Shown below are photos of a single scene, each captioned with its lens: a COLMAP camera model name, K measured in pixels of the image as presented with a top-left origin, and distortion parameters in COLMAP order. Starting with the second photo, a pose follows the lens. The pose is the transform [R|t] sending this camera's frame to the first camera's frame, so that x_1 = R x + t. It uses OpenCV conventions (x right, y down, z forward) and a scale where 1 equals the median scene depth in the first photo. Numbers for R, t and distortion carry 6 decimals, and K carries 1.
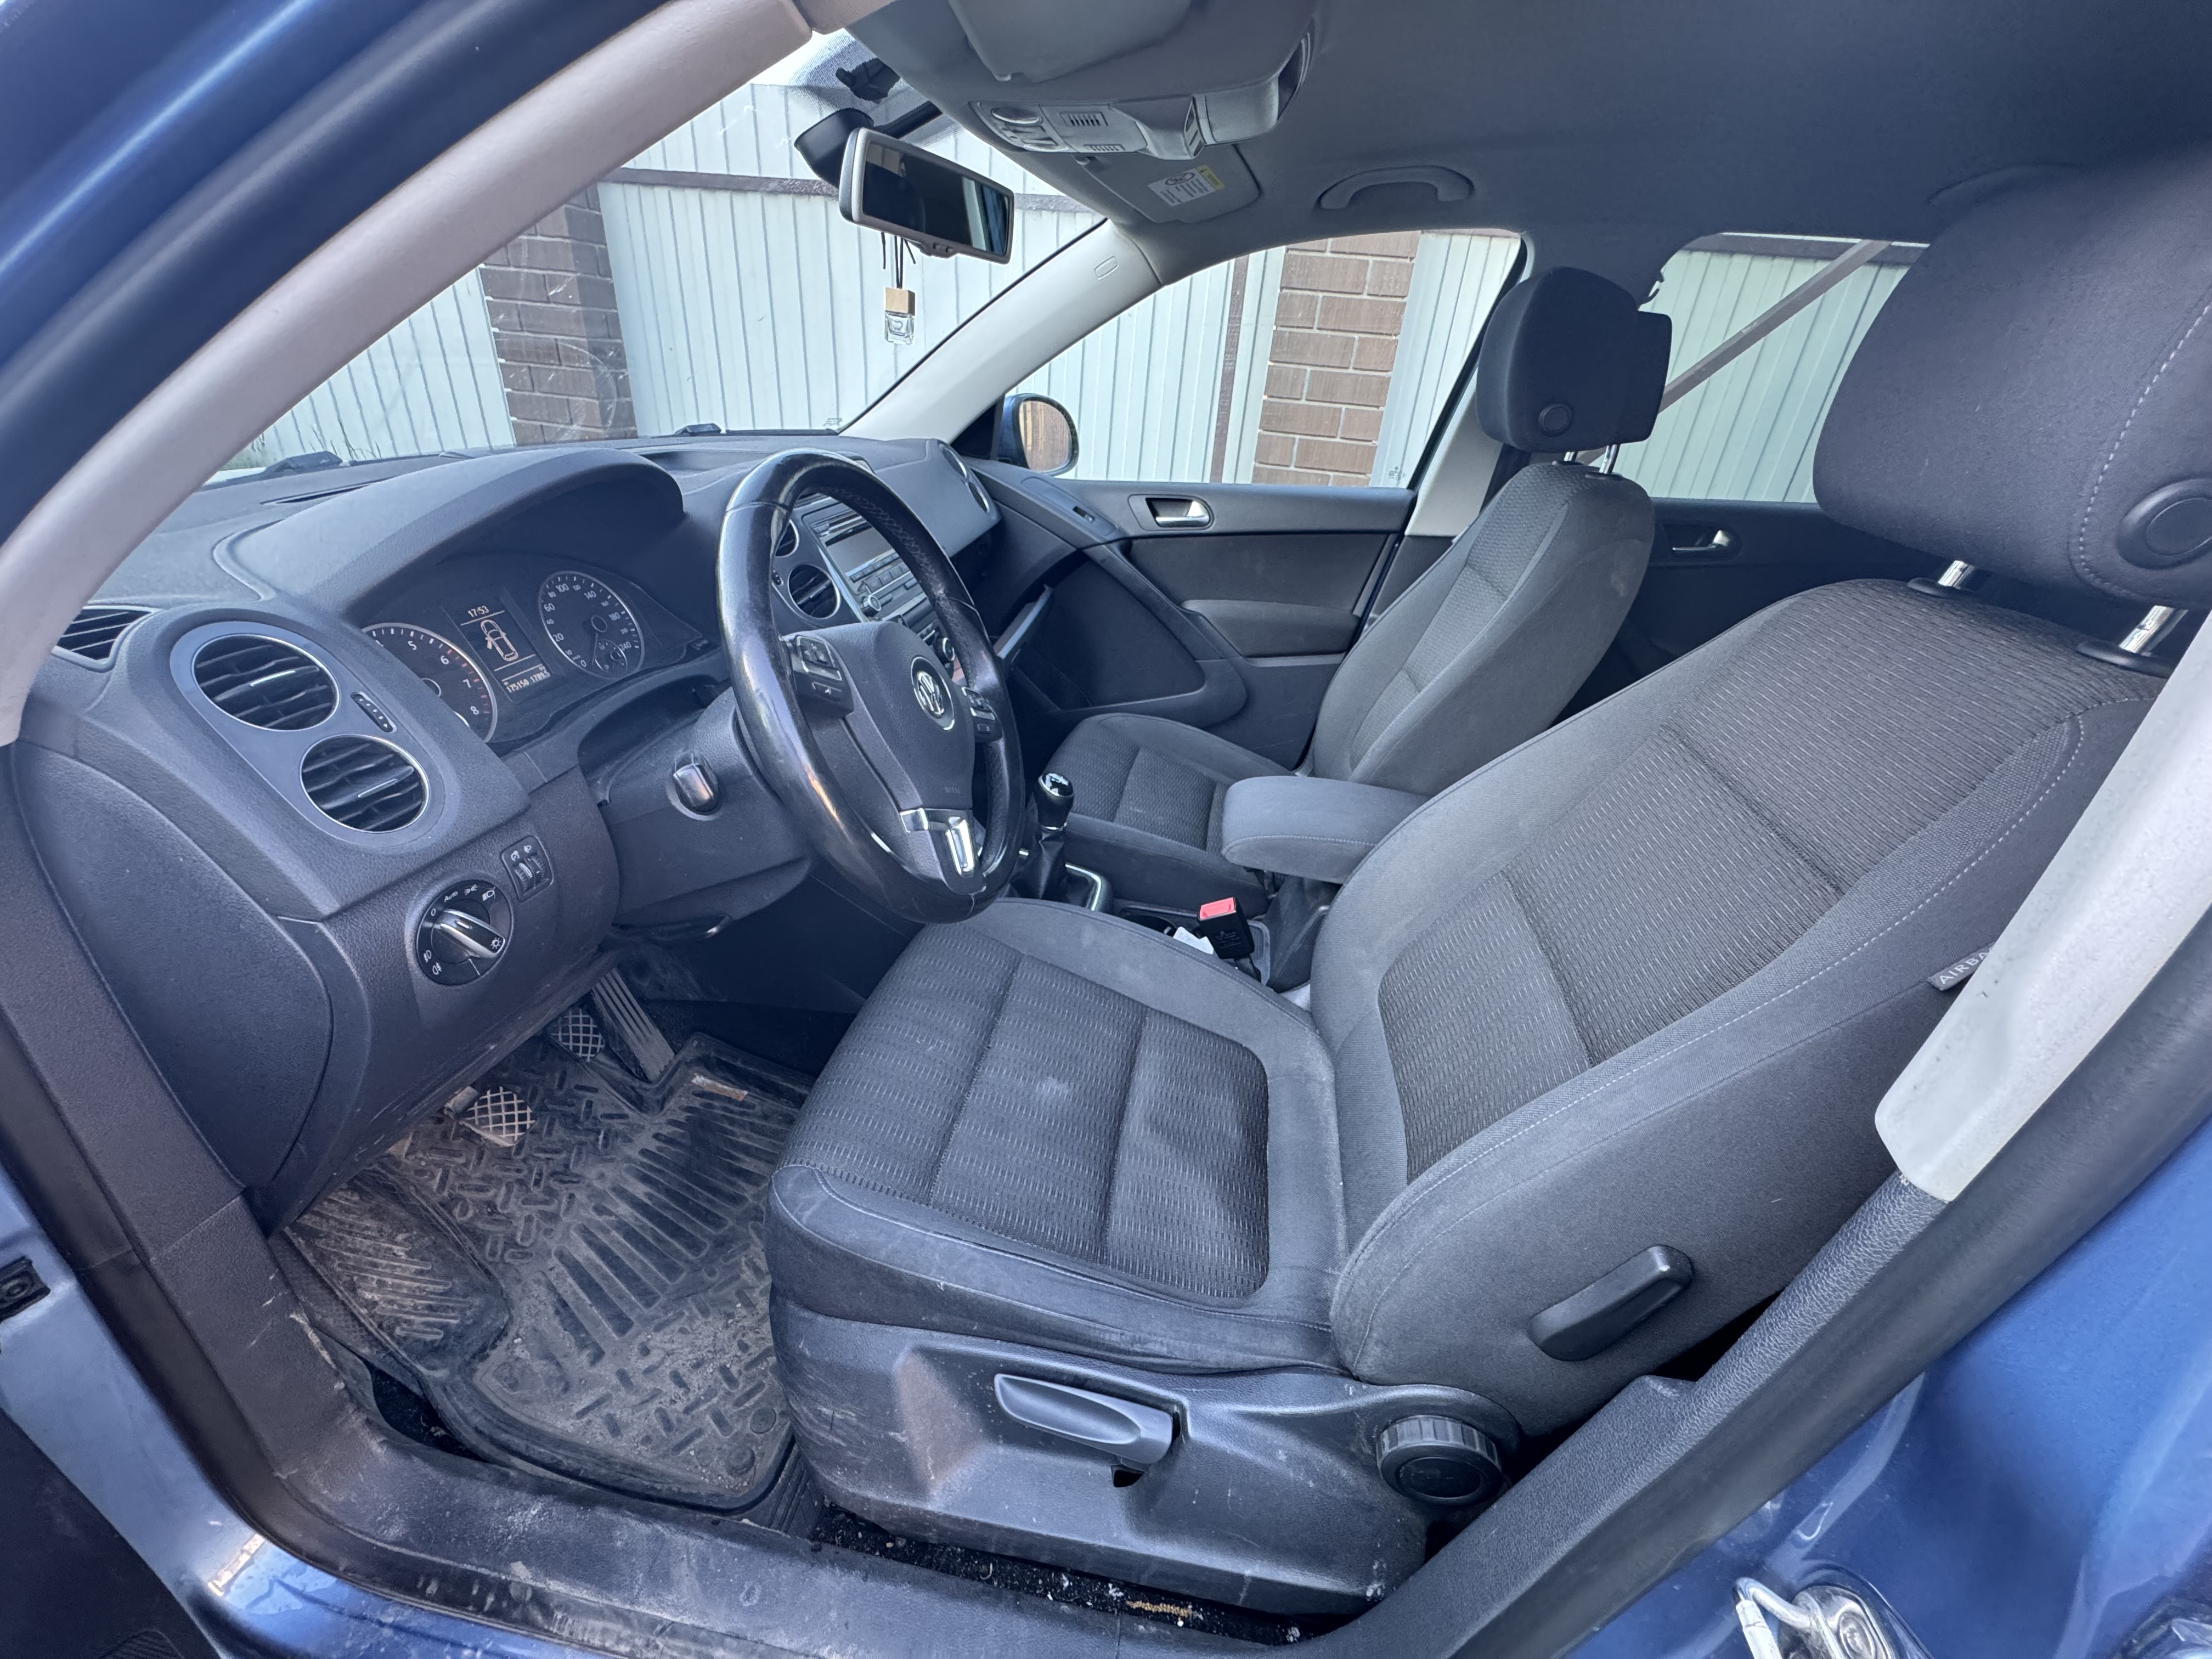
lens RADIAL K [[886.4, 0, 1106.1], [0, 886.4, 827.3], [0, 0, 1]] dist [-0.000330, -0.000592]
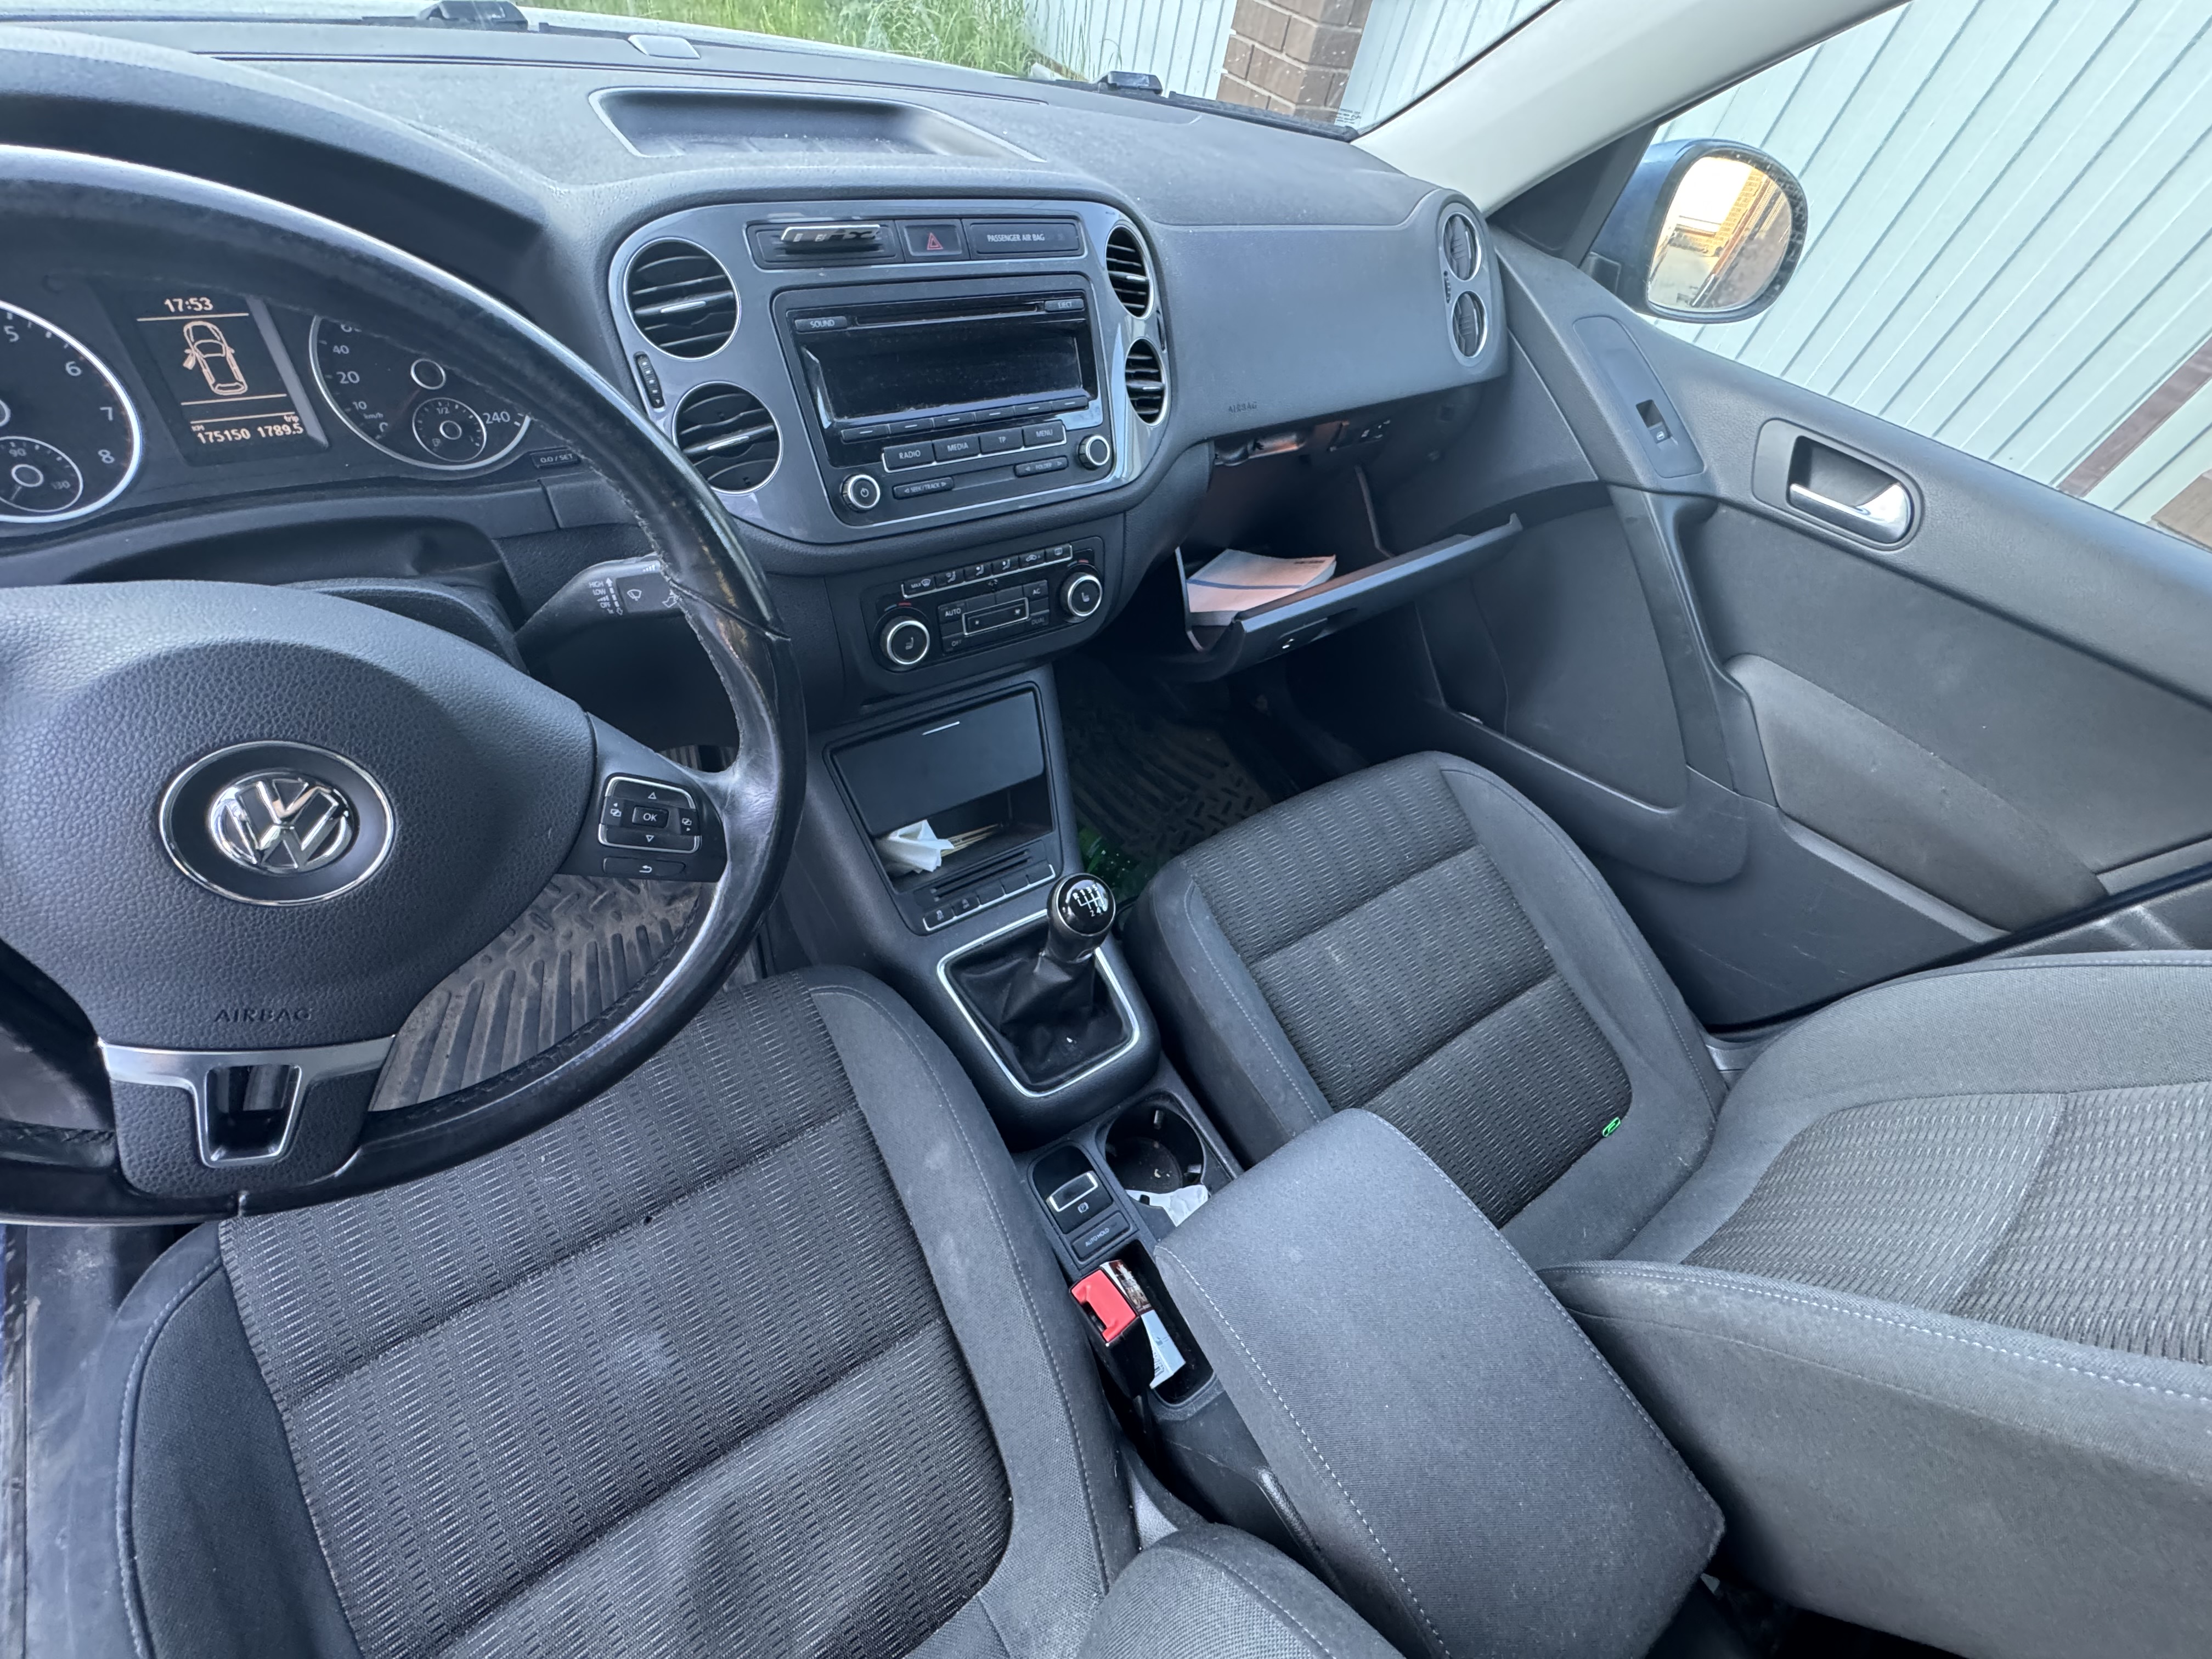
lens RADIAL K [[886.4, 0, 1100.0], [0, 886.4, 828.8], [0, 0, 1]] dist [-0.000330, -0.000592]
pose [[0.686405, 0.577864, -0.441498, 0.182021], [-0.441460, 0.813549, 0.378485, -0.317224], [0.577893, -0.064890, 0.813528, 0.555298]]
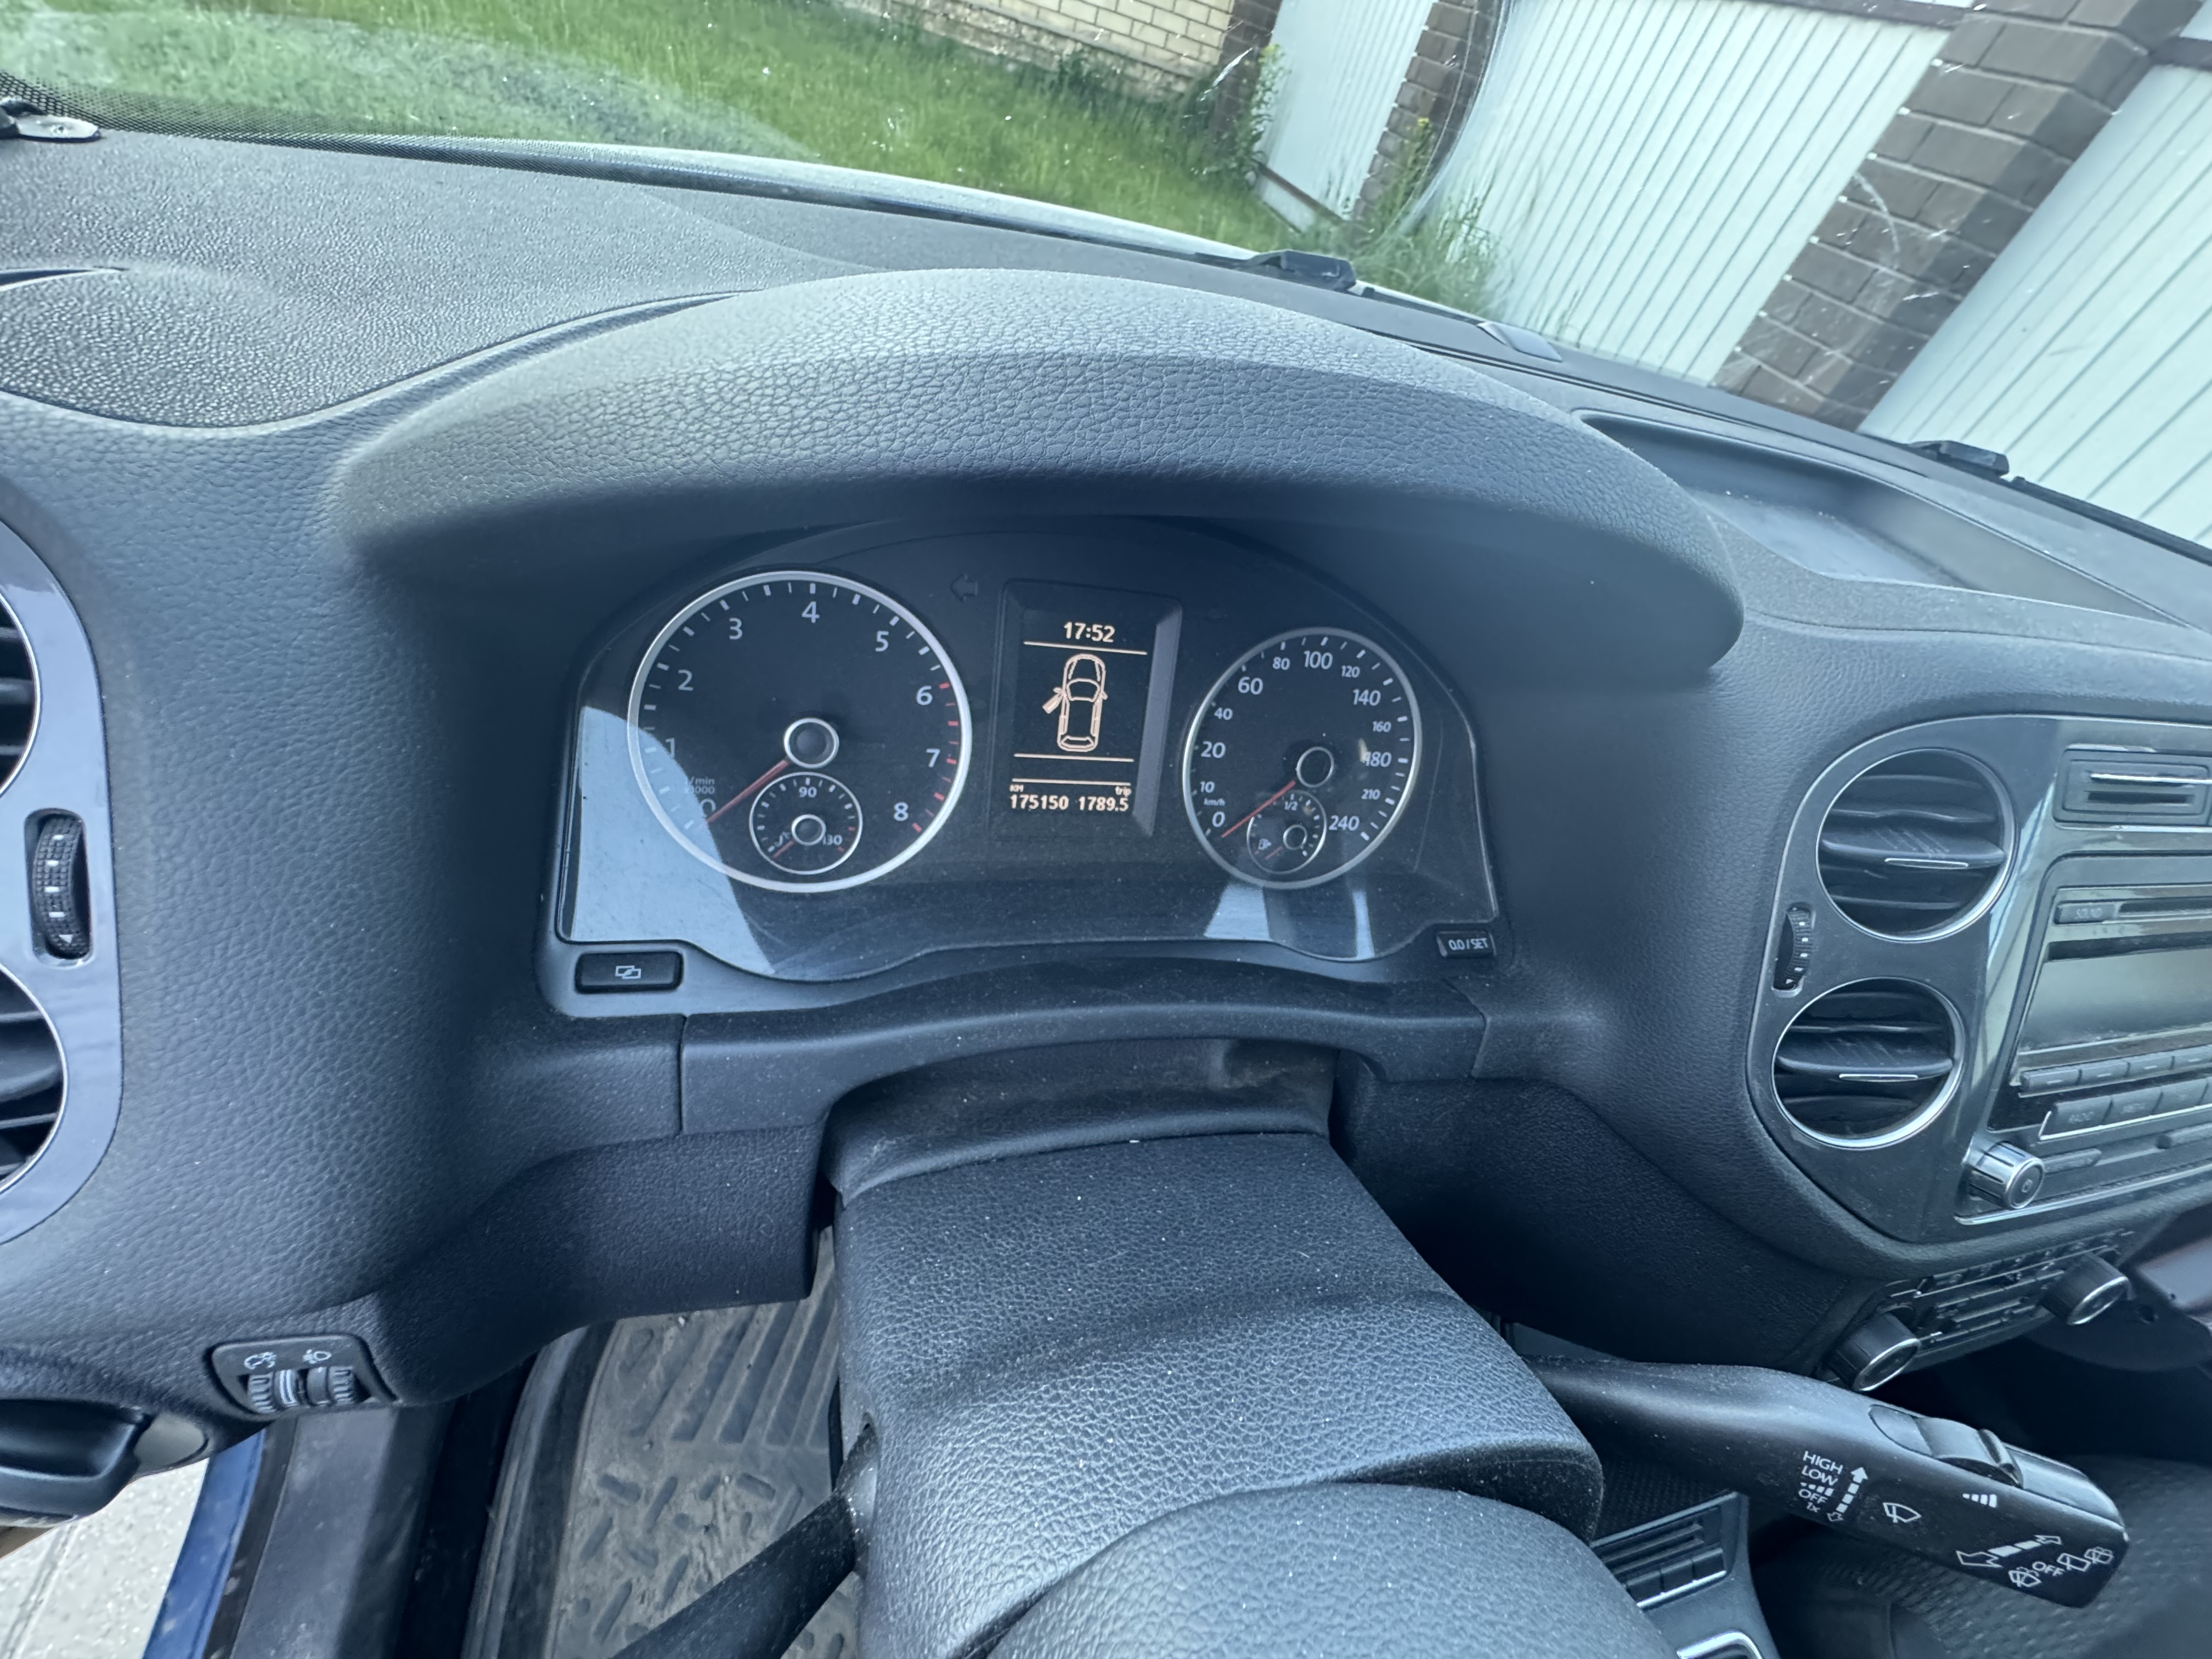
lens RADIAL K [[886.4, 0, 1097.5], [0, 886.4, 823.4], [0, 0, 1]] dist [-0.000330, -0.000592]
pose [[0.385193, 0.656267, -0.648799, -0.240553], [-0.618255, 0.705465, 0.346526, -0.221359], [0.685119, 0.267643, 0.677480, 0.488541]]
